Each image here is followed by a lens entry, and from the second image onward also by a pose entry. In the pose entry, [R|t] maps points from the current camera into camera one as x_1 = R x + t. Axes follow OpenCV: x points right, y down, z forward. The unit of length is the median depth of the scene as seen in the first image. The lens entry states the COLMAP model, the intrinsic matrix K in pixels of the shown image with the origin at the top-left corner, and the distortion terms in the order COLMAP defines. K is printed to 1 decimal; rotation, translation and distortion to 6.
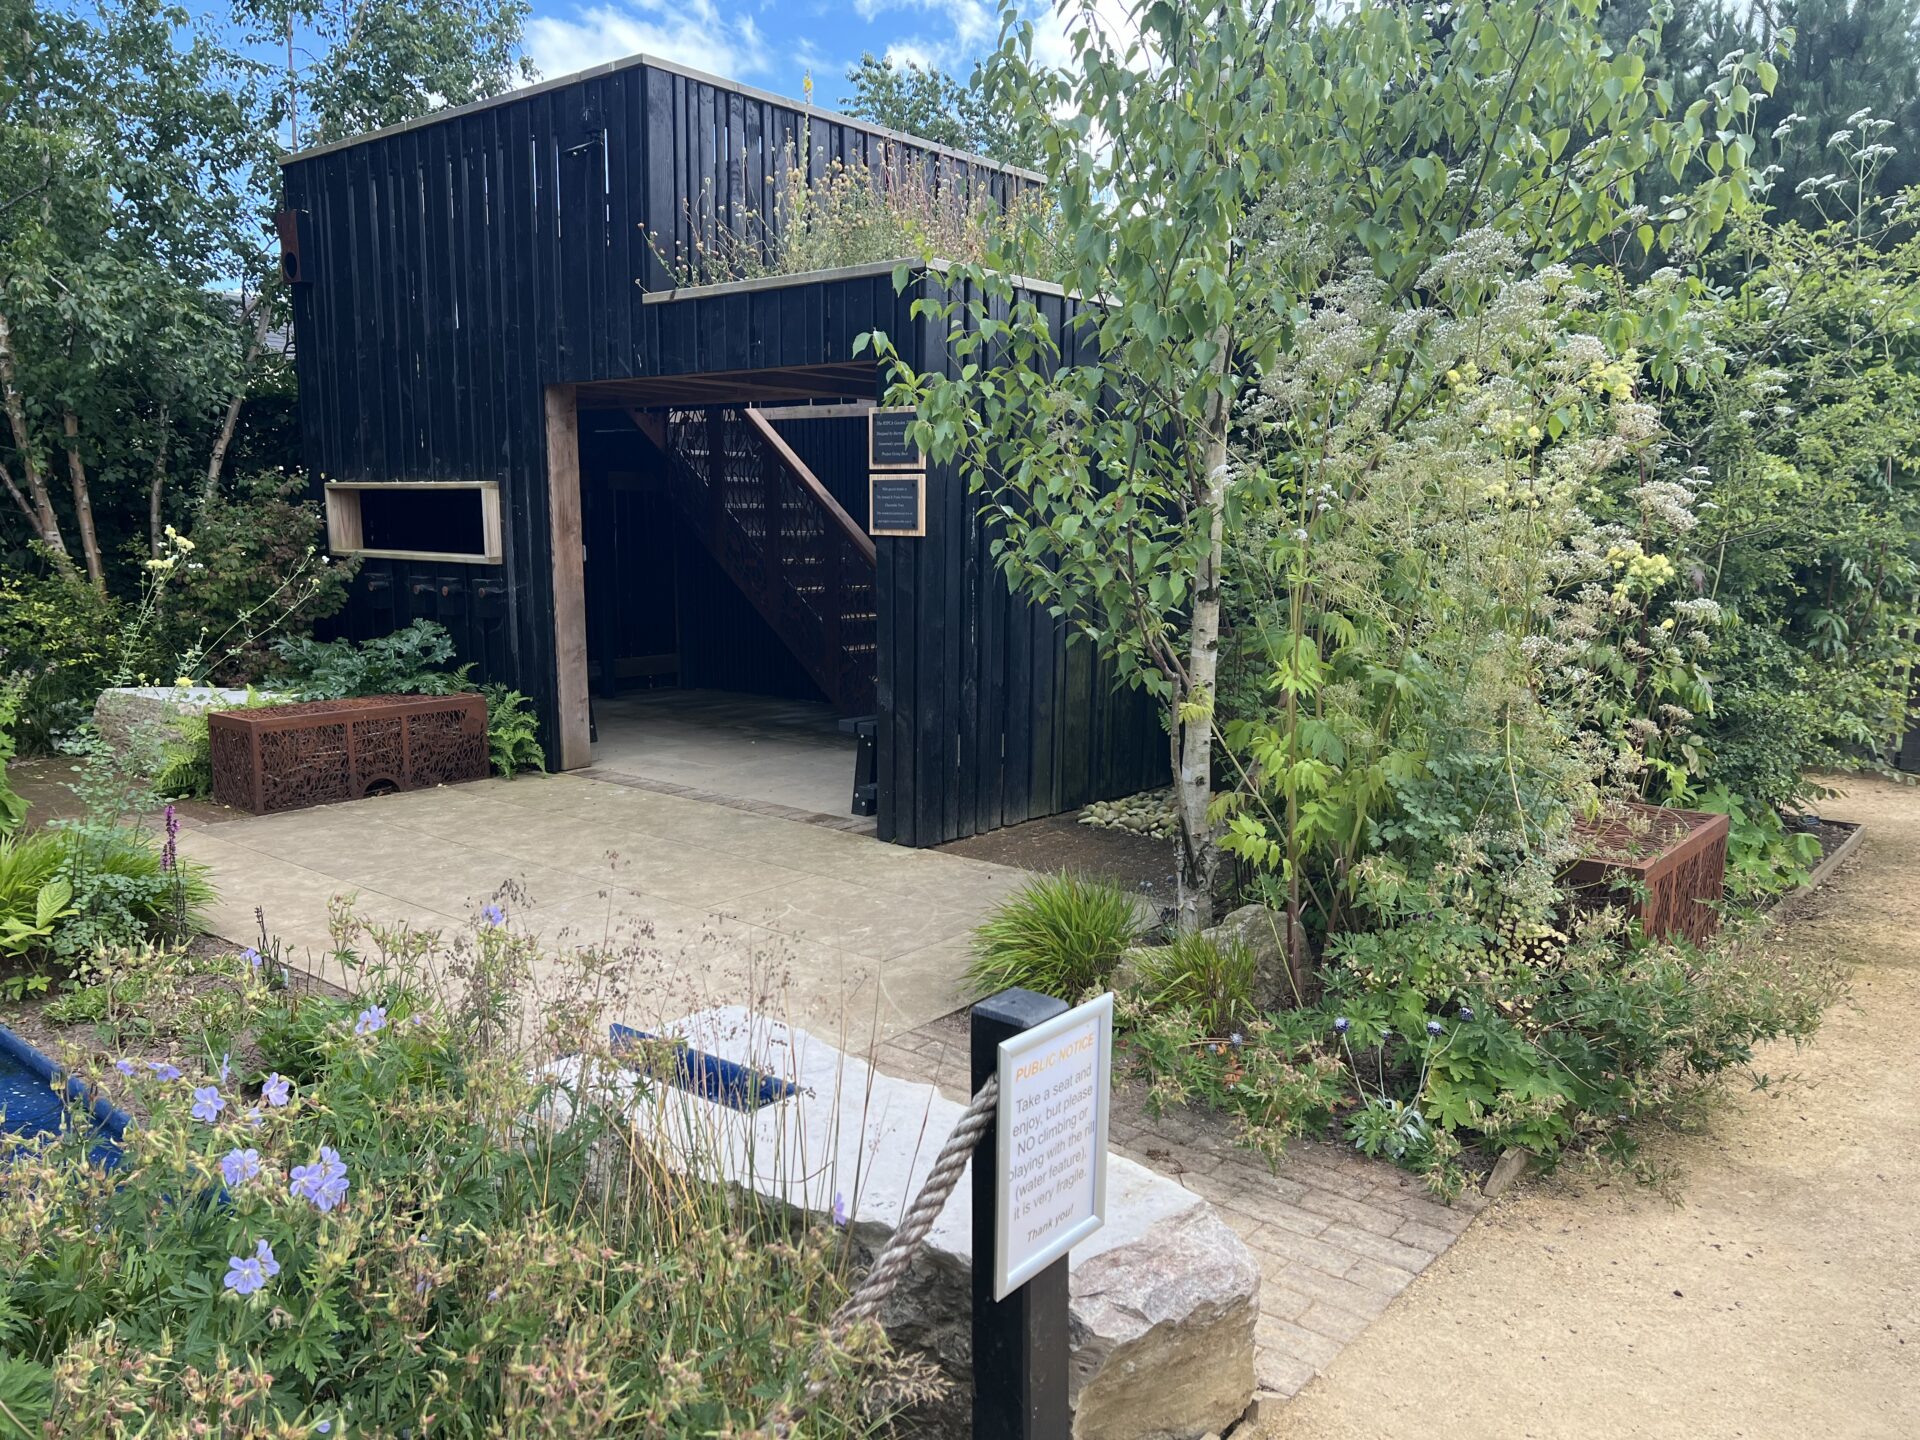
lens RADIAL K [[1421.4, 0, 970.9], [0, 1421.4, 723.6], [0, 0, 1]] dist [0.032234, -0.034039]
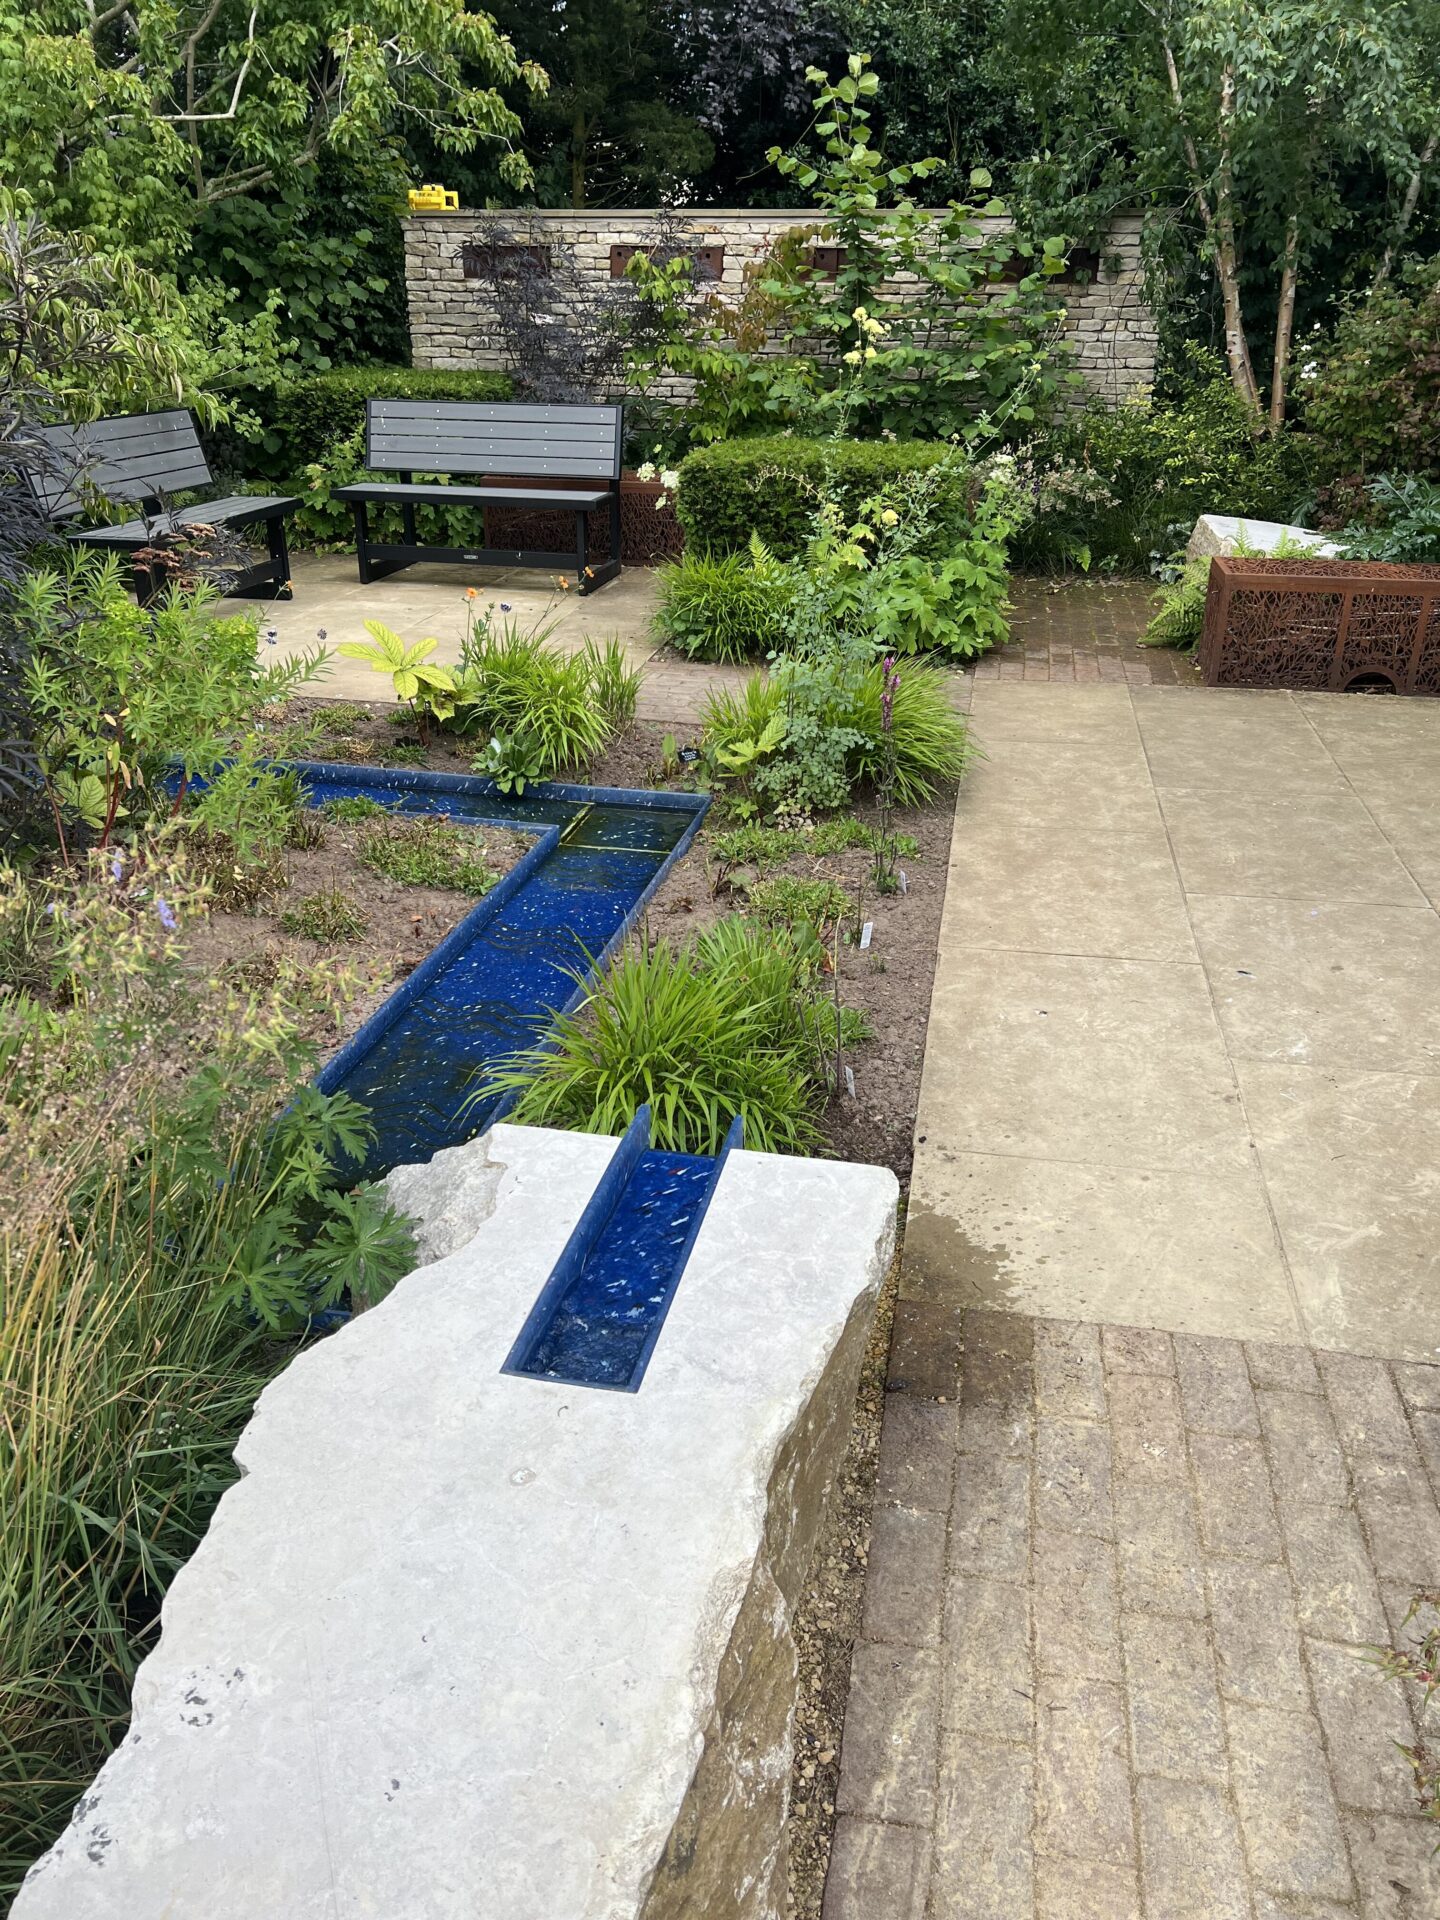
lens RADIAL K [[1421.4, 0, 720.0], [0, 1421.4, 960.0], [0, 0, 1]] dist [0.032234, -0.034039]
pose [[0.477047, 0.365811, -0.799130, 0.098740], [-0.137457, 0.929127, 0.343263, -0.033432], [0.868062, -0.053906, 0.493521, 0.275909]]
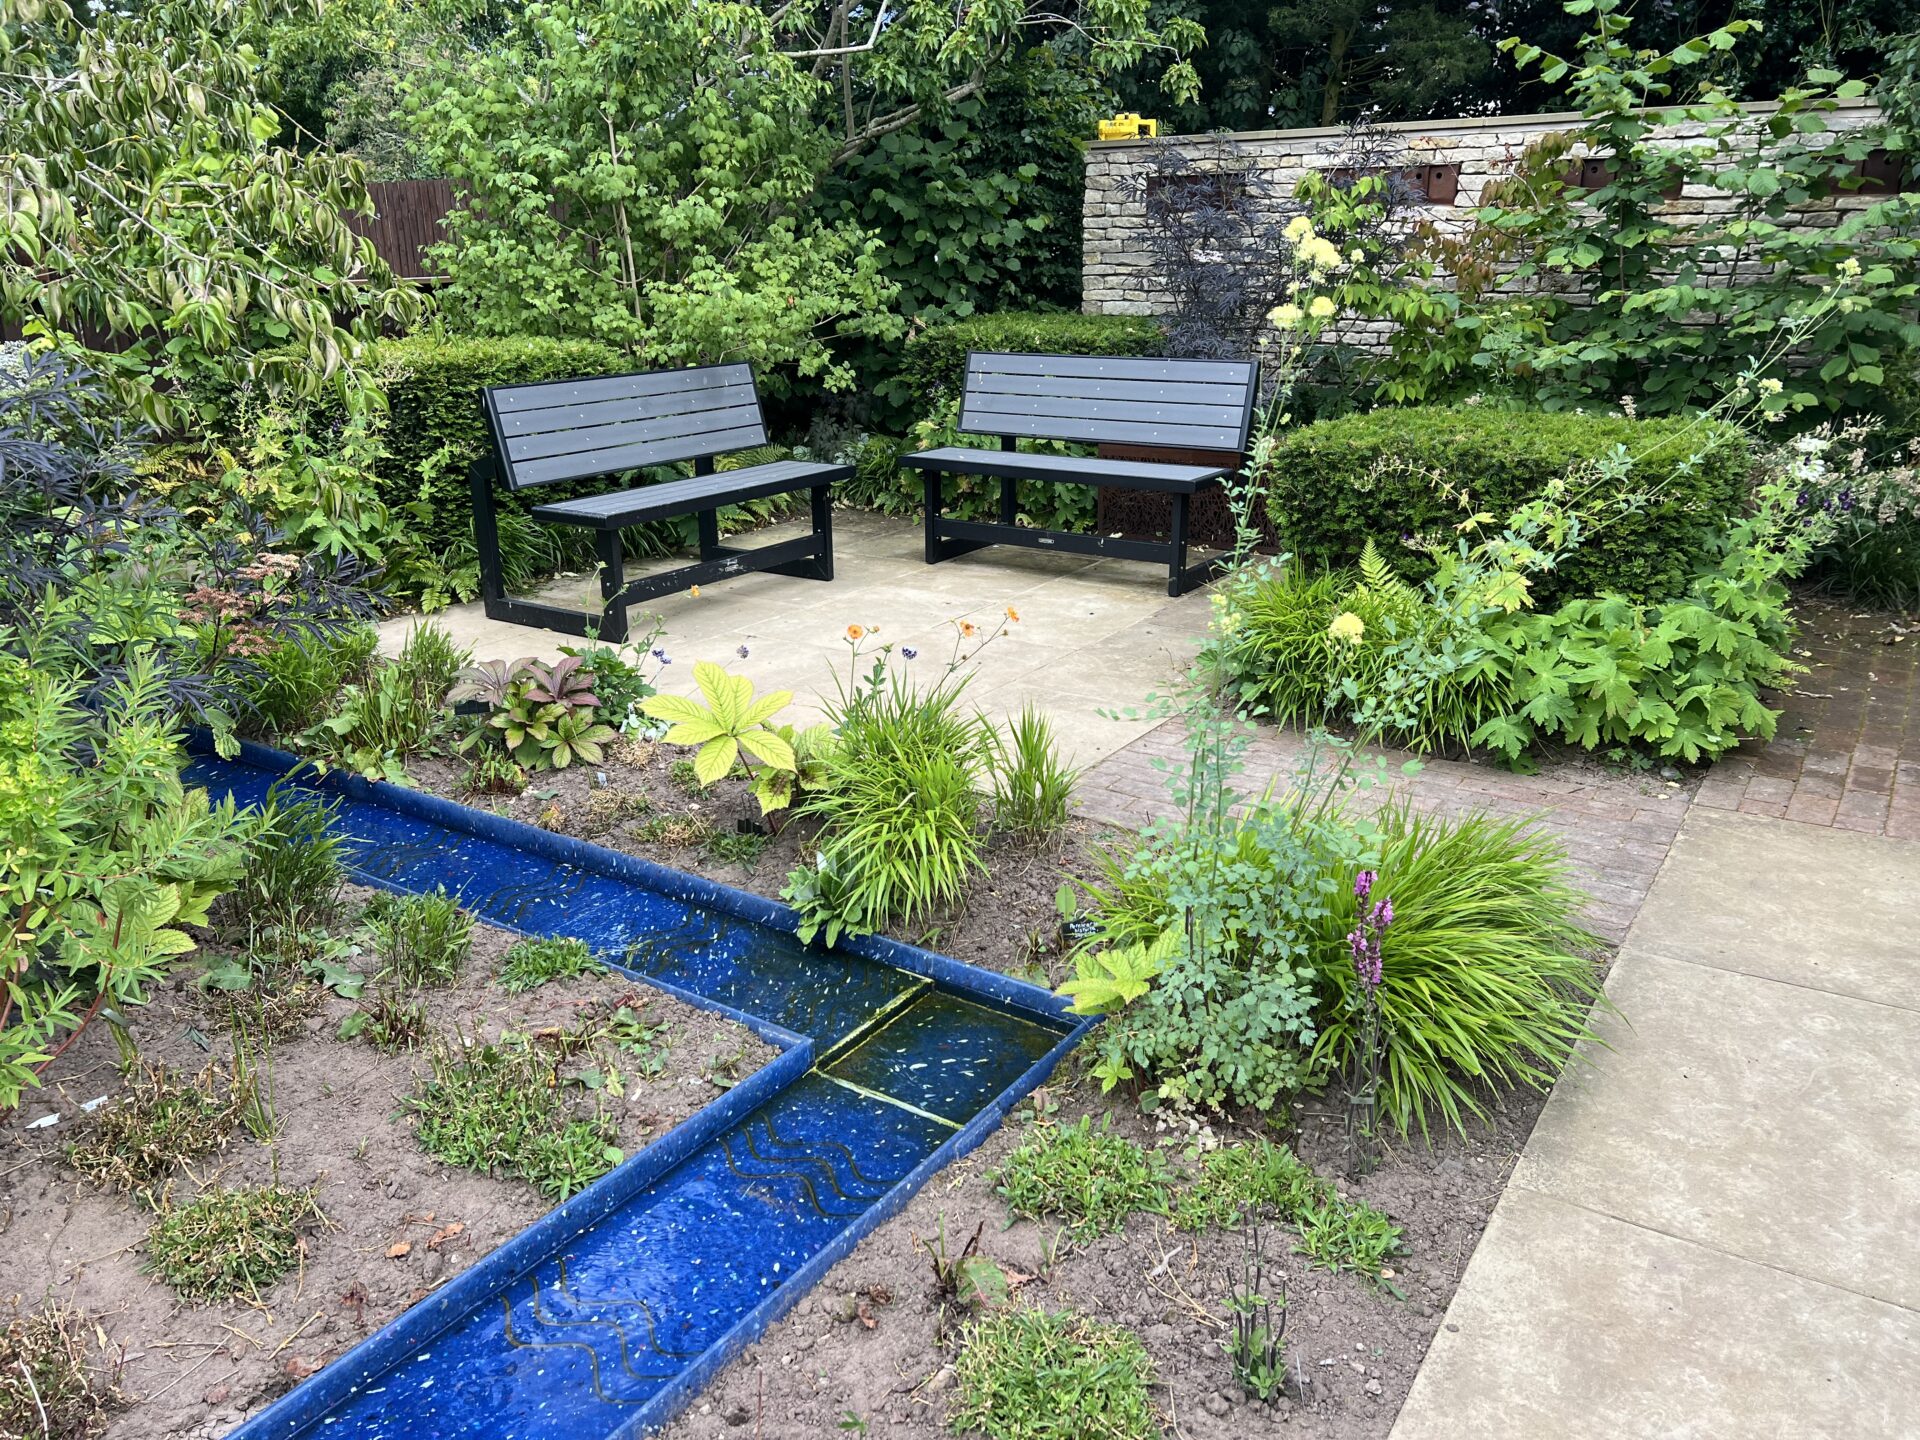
lens RADIAL K [[1427.7, 0, 929.8], [0, 1427.7, 712.1], [0, 0, 1]] dist [0.054691, -0.061669]
pose [[0.088488, 0.302563, -0.949013, -0.090294], [-0.137893, 0.947298, 0.289158, -0.061866], [0.986486, 0.105275, 0.125545, 0.476938]]
